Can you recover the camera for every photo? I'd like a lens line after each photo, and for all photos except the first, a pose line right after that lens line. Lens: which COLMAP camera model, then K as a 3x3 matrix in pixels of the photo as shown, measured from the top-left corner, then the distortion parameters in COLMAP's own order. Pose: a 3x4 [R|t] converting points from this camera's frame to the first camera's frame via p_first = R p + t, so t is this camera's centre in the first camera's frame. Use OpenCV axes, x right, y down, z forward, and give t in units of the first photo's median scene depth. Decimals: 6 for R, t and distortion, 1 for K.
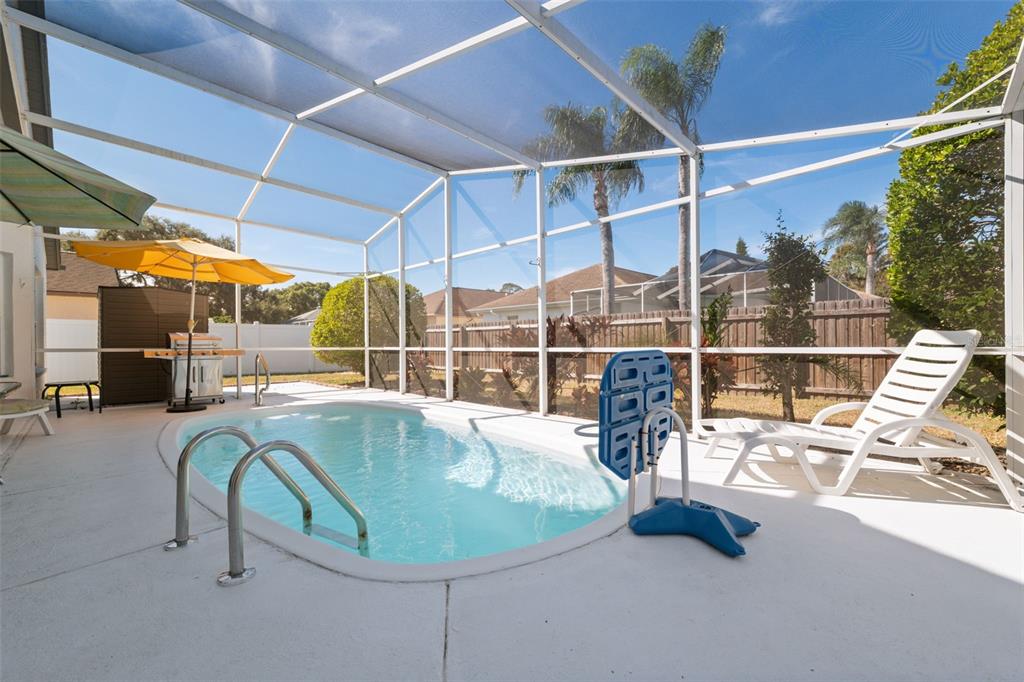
lens RADIAL K [[437.2, 0, 512.0], [0, 437.2, 341.0], [0, 0, 1]] dist [0.001018, 0.000036]
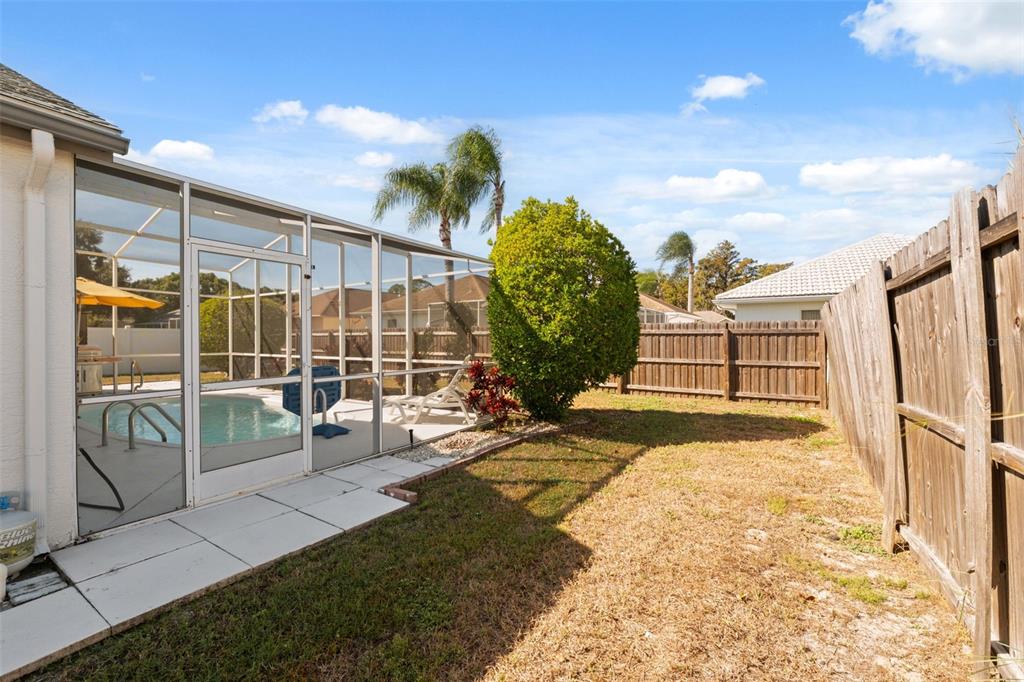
lens RADIAL K [[431.9, 0, 512.0], [0, 431.9, 341.0], [0, 0, 1]] dist [0.002946, -0.000021]
pose [[0.979384, 0.005271, 0.201940, 0.266385], [-0.007122, 0.999939, 0.008439, -0.045606], [-0.201884, -0.009703, 0.979361, -0.493154]]
